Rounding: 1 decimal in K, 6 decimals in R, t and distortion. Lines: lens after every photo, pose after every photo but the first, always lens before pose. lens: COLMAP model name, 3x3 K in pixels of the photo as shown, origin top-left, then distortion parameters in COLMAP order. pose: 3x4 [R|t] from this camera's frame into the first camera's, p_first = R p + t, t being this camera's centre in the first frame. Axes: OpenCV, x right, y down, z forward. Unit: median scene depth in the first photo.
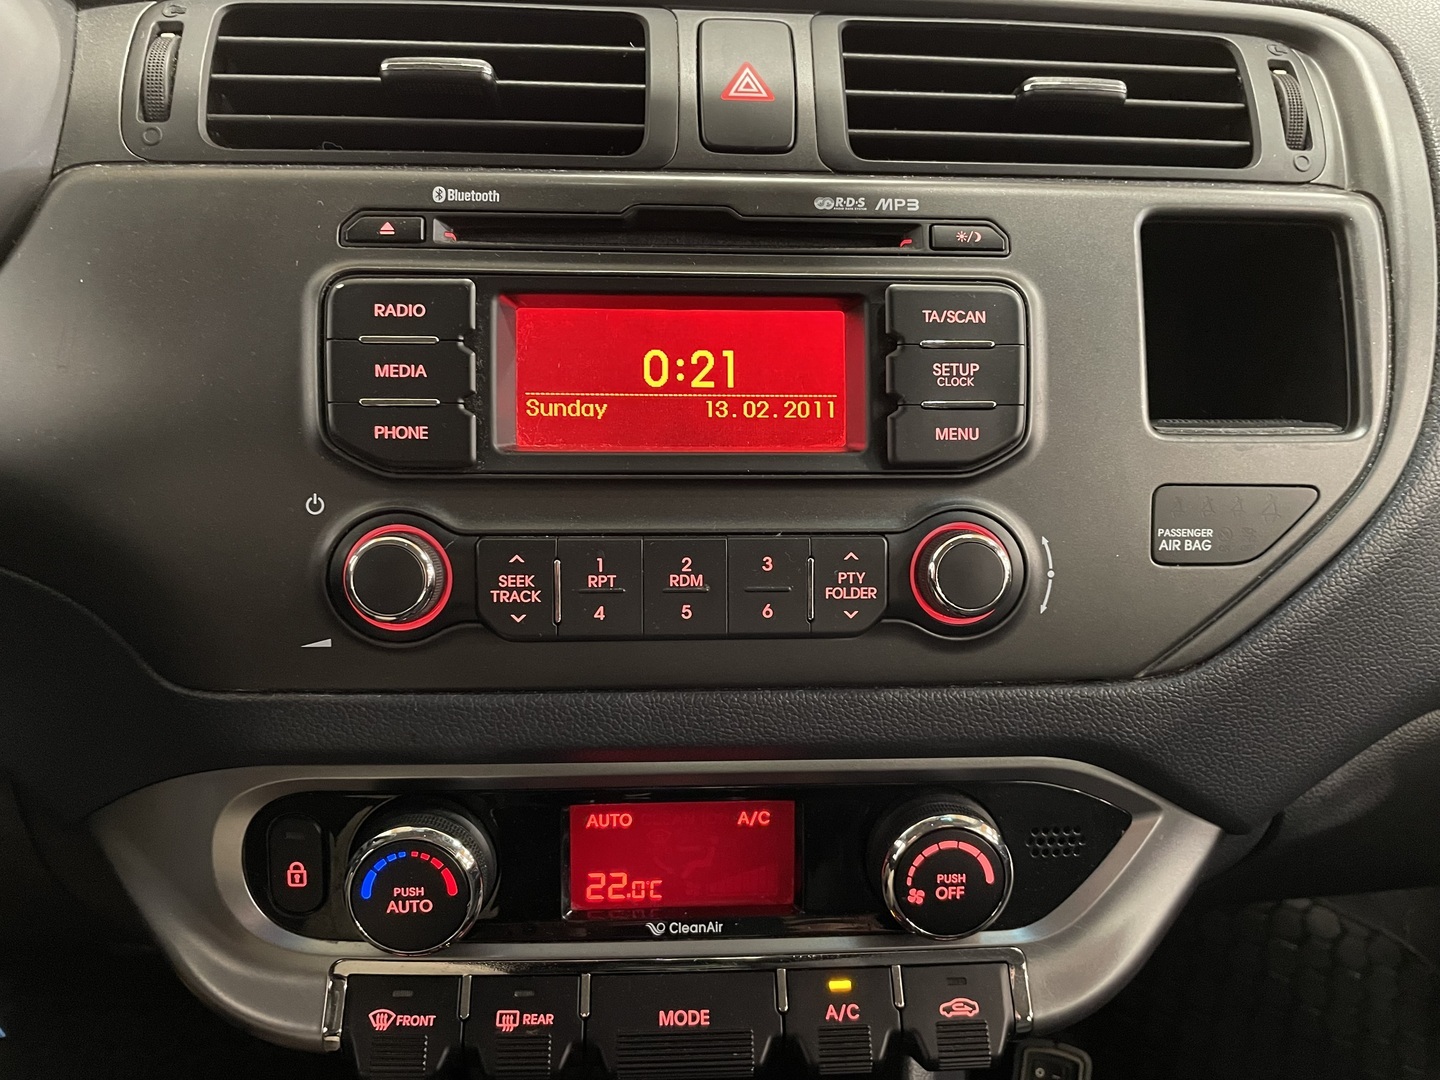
lens RADIAL K [[1106.5, 0, 724.5], [0, 1106.5, 531.1], [0, 0, 1]] dist [0.087387, -0.152594]
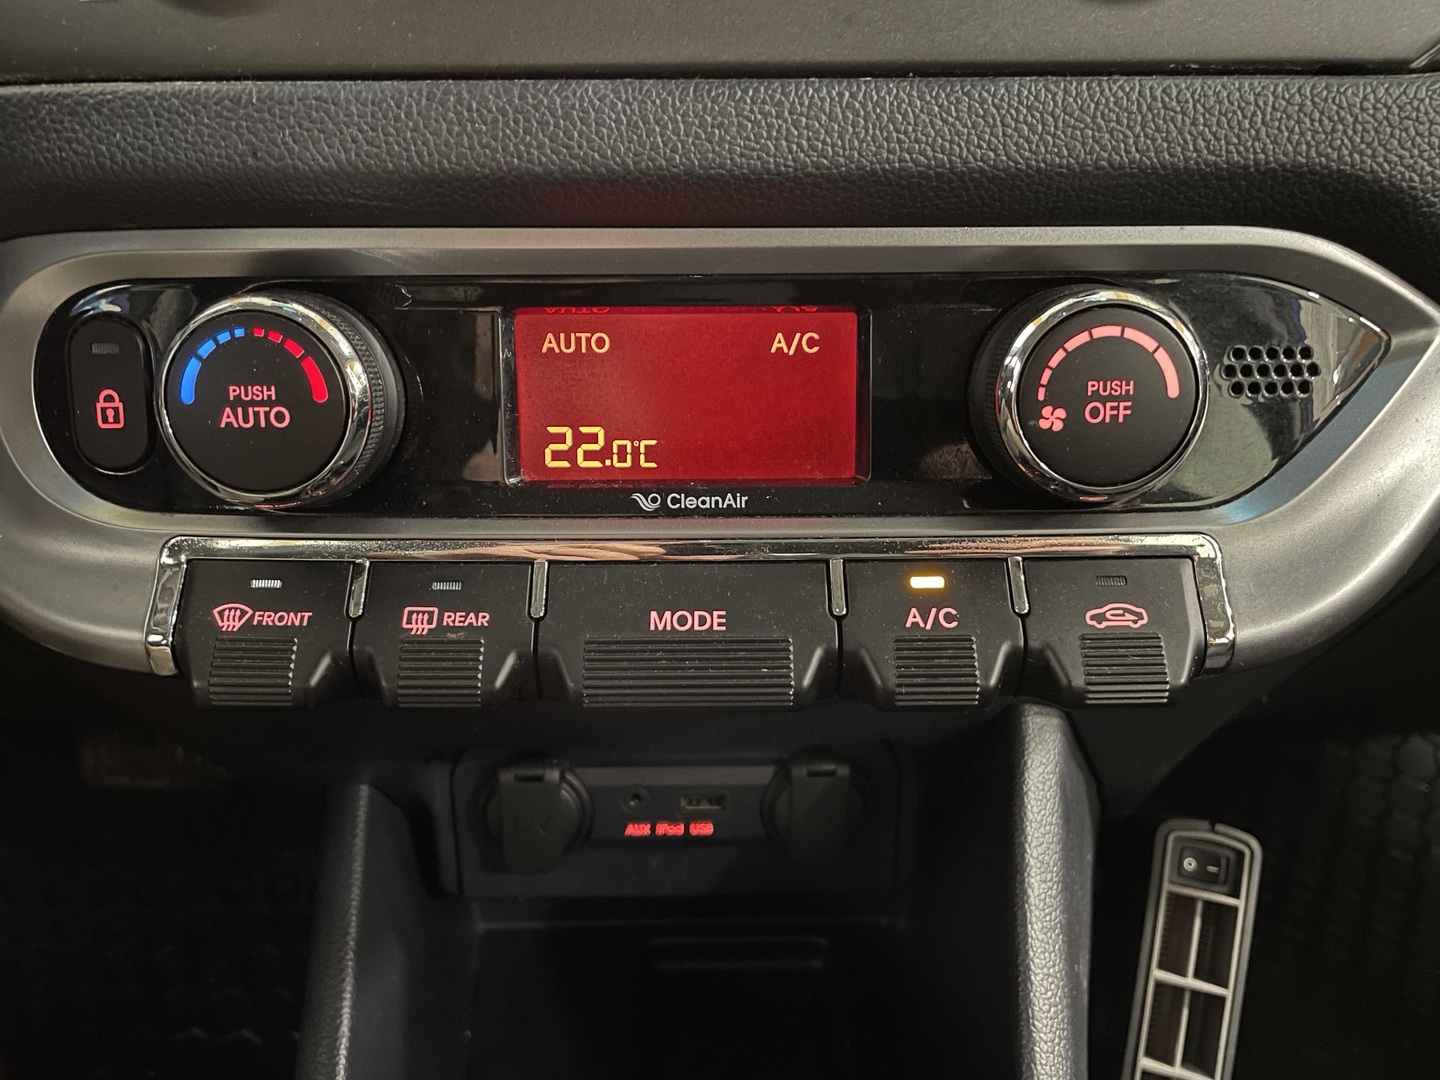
lens RADIAL K [[1106.5, 0, 724.5], [0, 1106.5, 531.1], [0, 0, 1]] dist [0.087387, -0.152594]
pose [[0.997963, -0.003608, -0.063690, 0.027113], [0.005062, 0.999730, 0.022674, 0.368672], [0.063591, -0.022950, 0.997712, 0.356531]]
